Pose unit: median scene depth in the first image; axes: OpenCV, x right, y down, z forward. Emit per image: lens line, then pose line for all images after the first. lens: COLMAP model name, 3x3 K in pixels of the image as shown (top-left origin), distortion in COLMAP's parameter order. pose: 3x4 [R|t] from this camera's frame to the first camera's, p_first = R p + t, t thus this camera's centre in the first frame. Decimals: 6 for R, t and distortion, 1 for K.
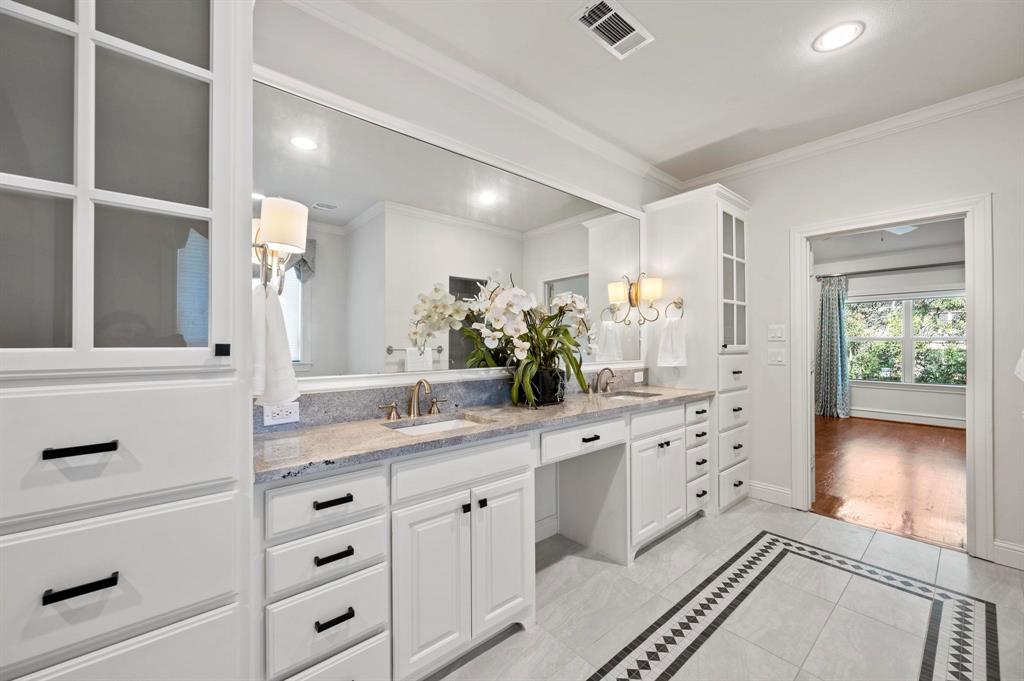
lens RADIAL K [[402.3, 0, 514.9], [0, 402.3, 339.7], [0, 0, 1]] dist [-0.001617, 0.000520]
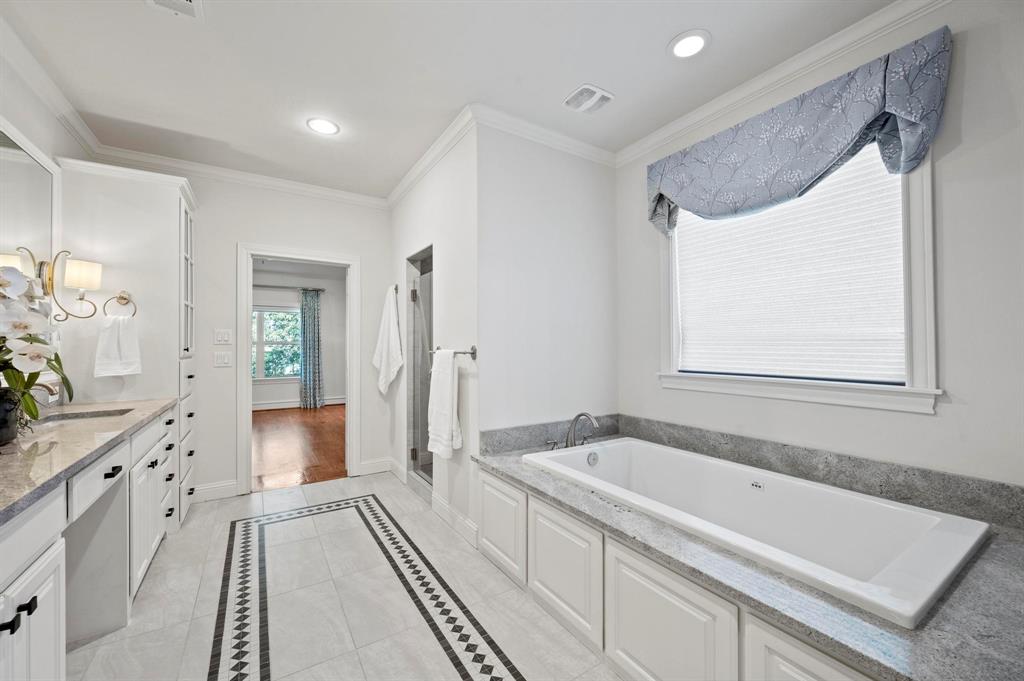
lens RADIAL K [[402.3, 0, 513.5], [0, 402.3, 342.1], [0, 0, 1]] dist [-0.001617, 0.000520]
pose [[0.146921, 0.005805, 0.989131, -0.364116], [-0.001527, 0.999983, -0.005642, 0.002928], [-0.989147, -0.000681, 0.146928, 0.111647]]
